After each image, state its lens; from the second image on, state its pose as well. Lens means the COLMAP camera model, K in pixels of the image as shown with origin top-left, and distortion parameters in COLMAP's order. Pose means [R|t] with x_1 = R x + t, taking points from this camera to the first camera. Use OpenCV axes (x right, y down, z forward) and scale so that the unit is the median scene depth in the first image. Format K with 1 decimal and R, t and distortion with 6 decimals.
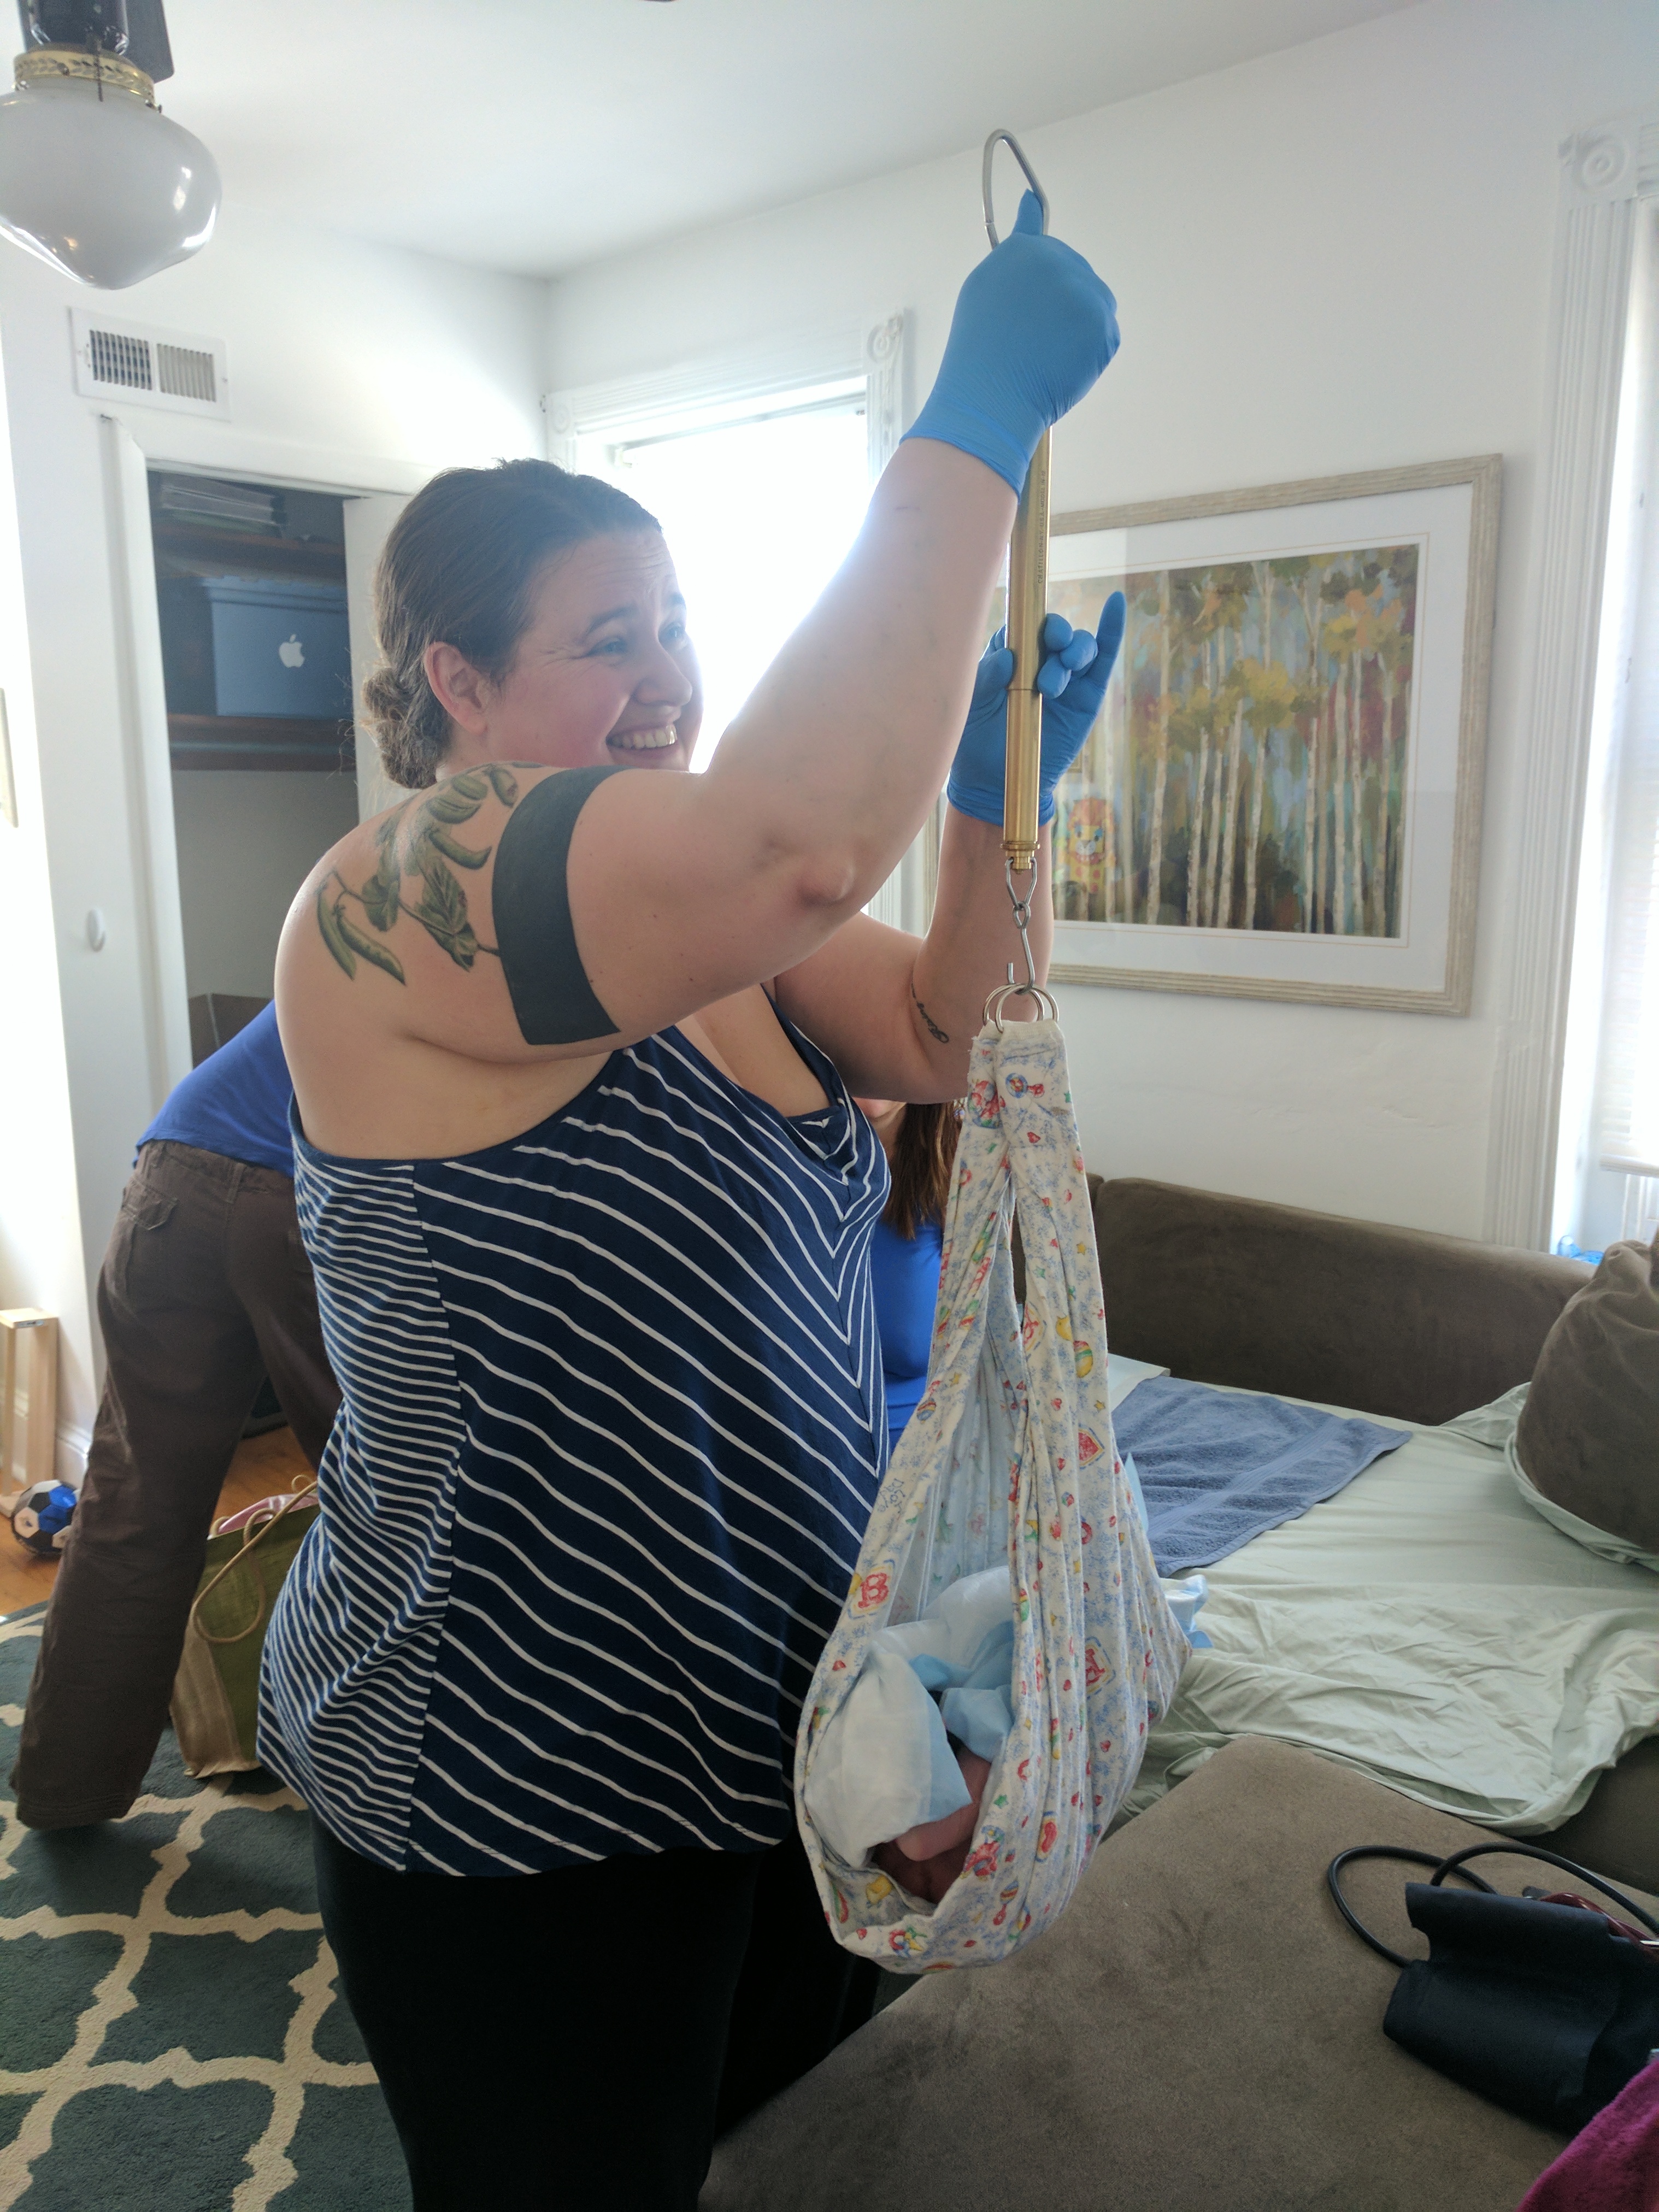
lens RADIAL K [[1681.6, 0, 829.5], [0, 1681.6, 1106.0], [0, 0, 1]] dist [-0.031771, 0.061683]
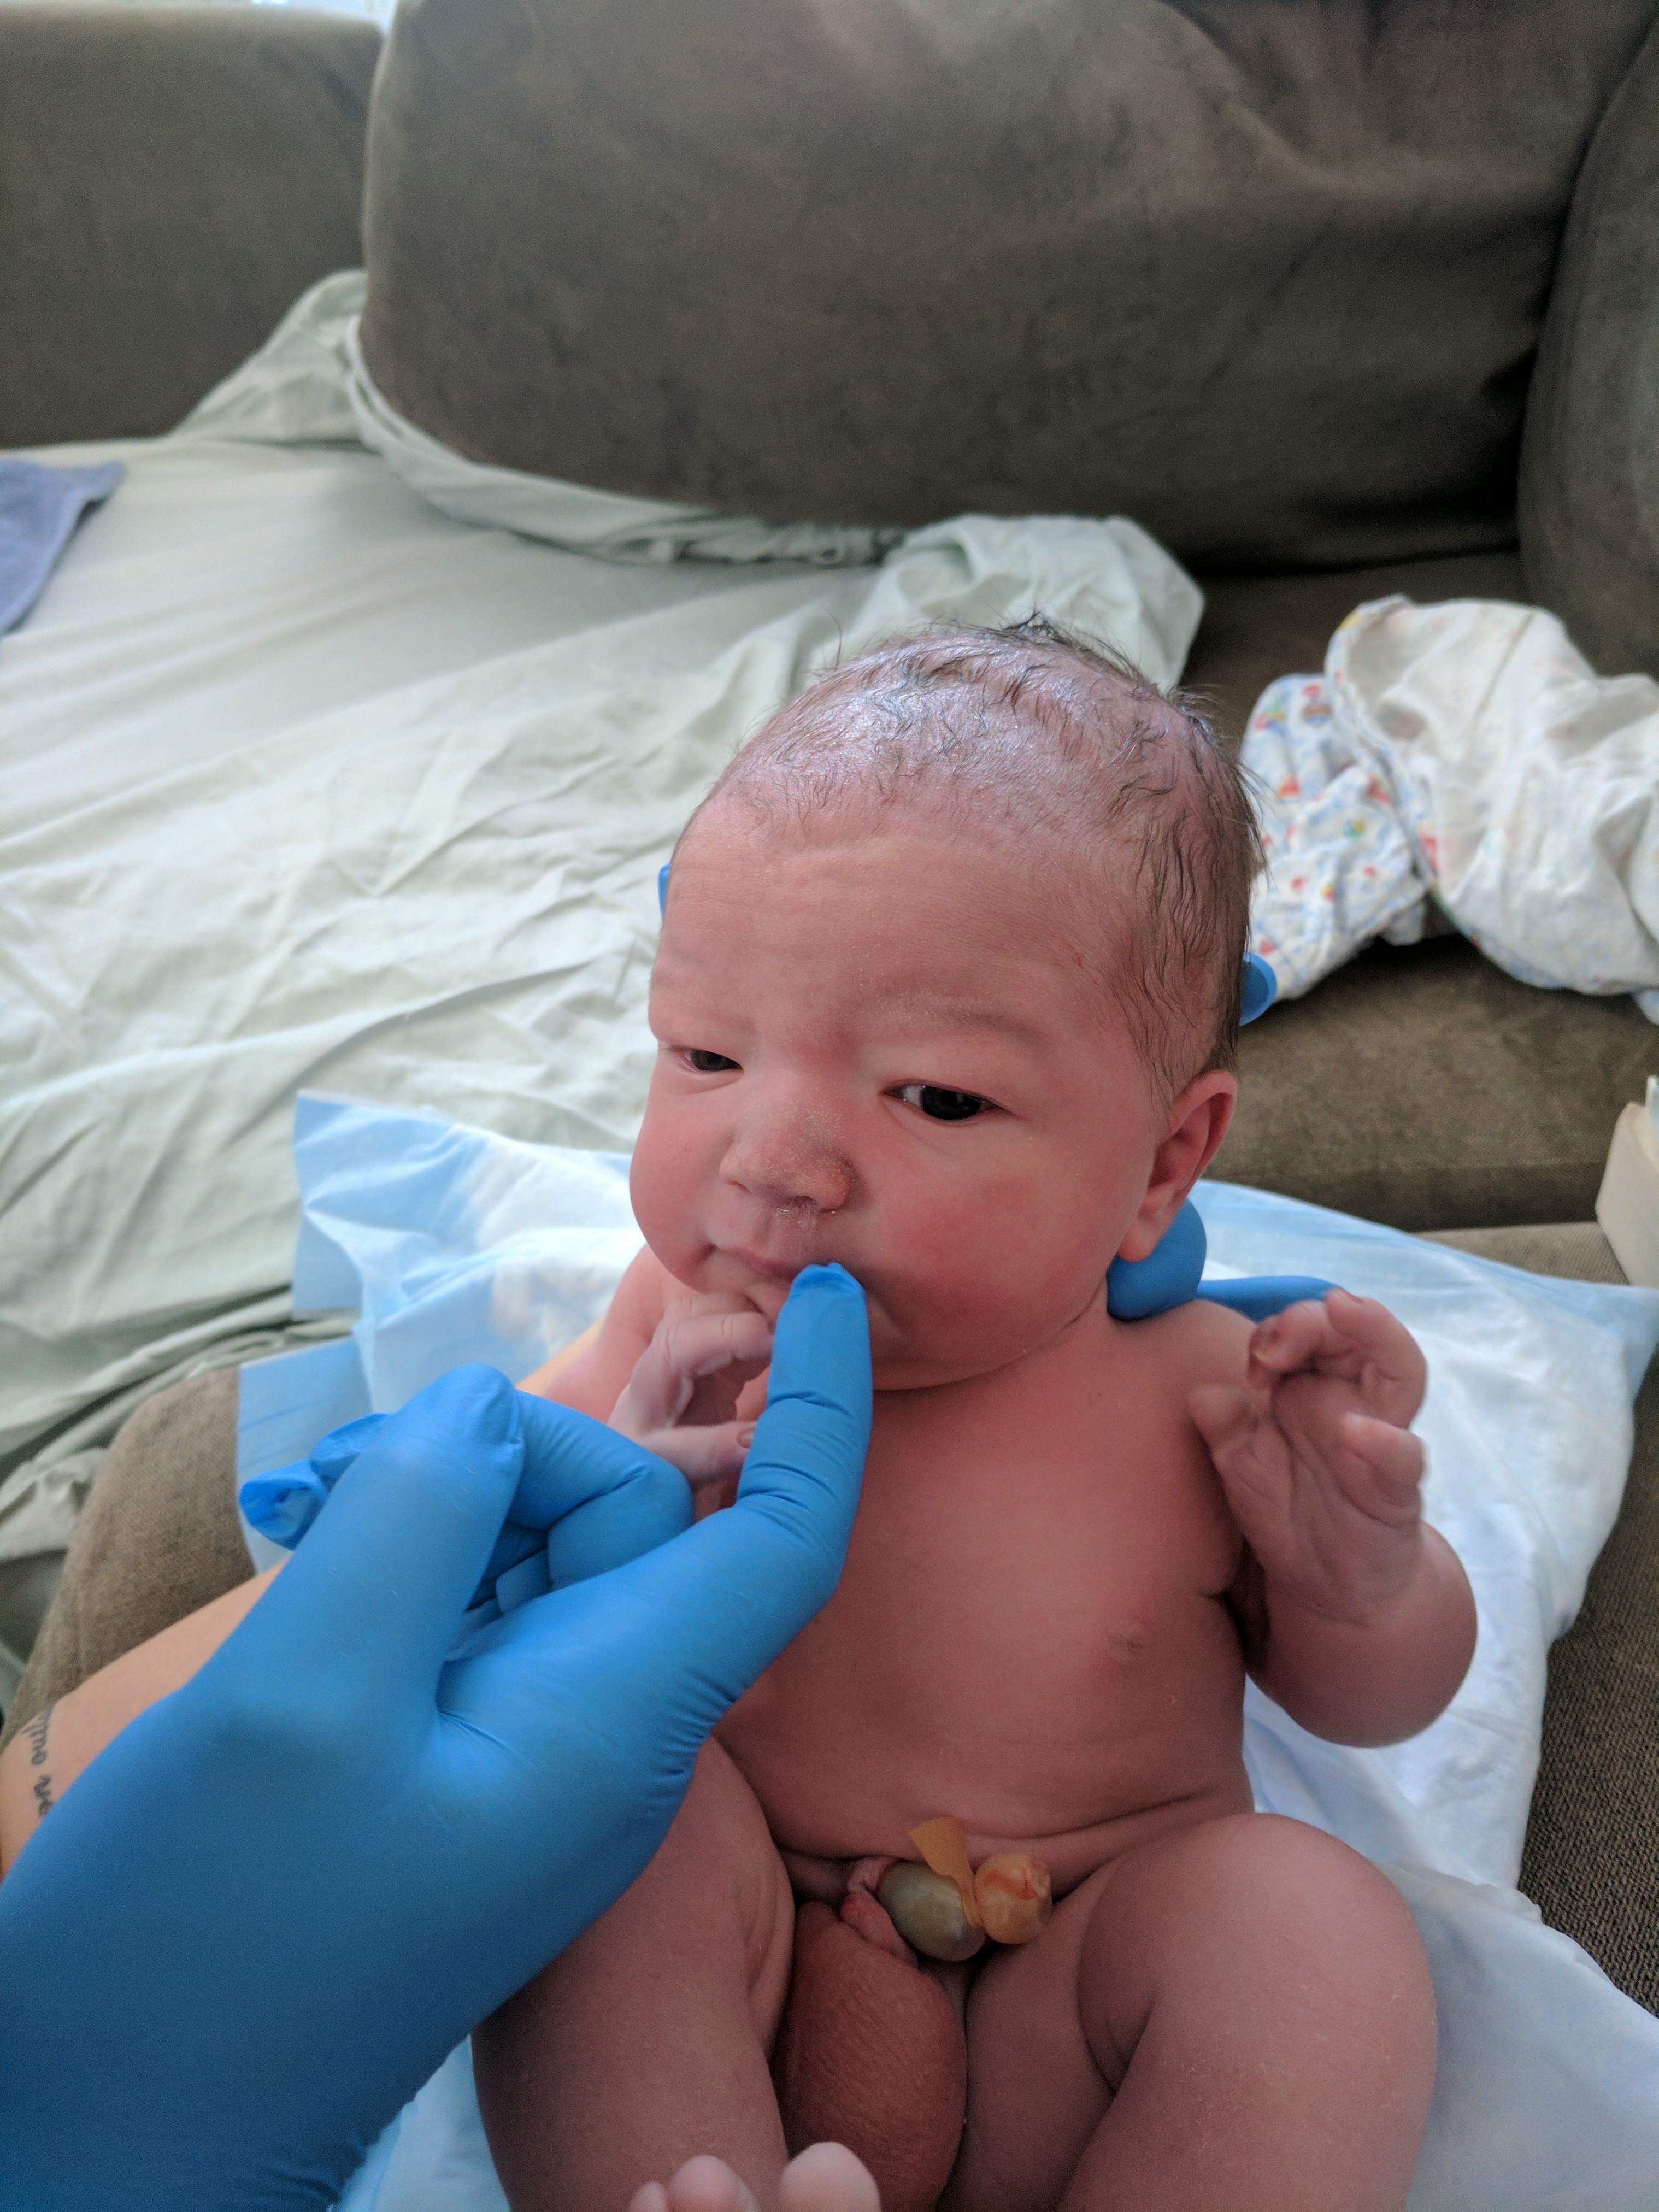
lens RADIAL K [[1681.6, 0, 829.5], [0, 1681.6, 1106.0], [0, 0, 1]] dist [-0.031771, 0.061683]
pose [[0.647240, -0.439200, 0.623044, 0.123201], [0.144331, 0.873159, 0.465577, 0.178800], [-0.748498, -0.211415, 0.628533, 0.583952]]
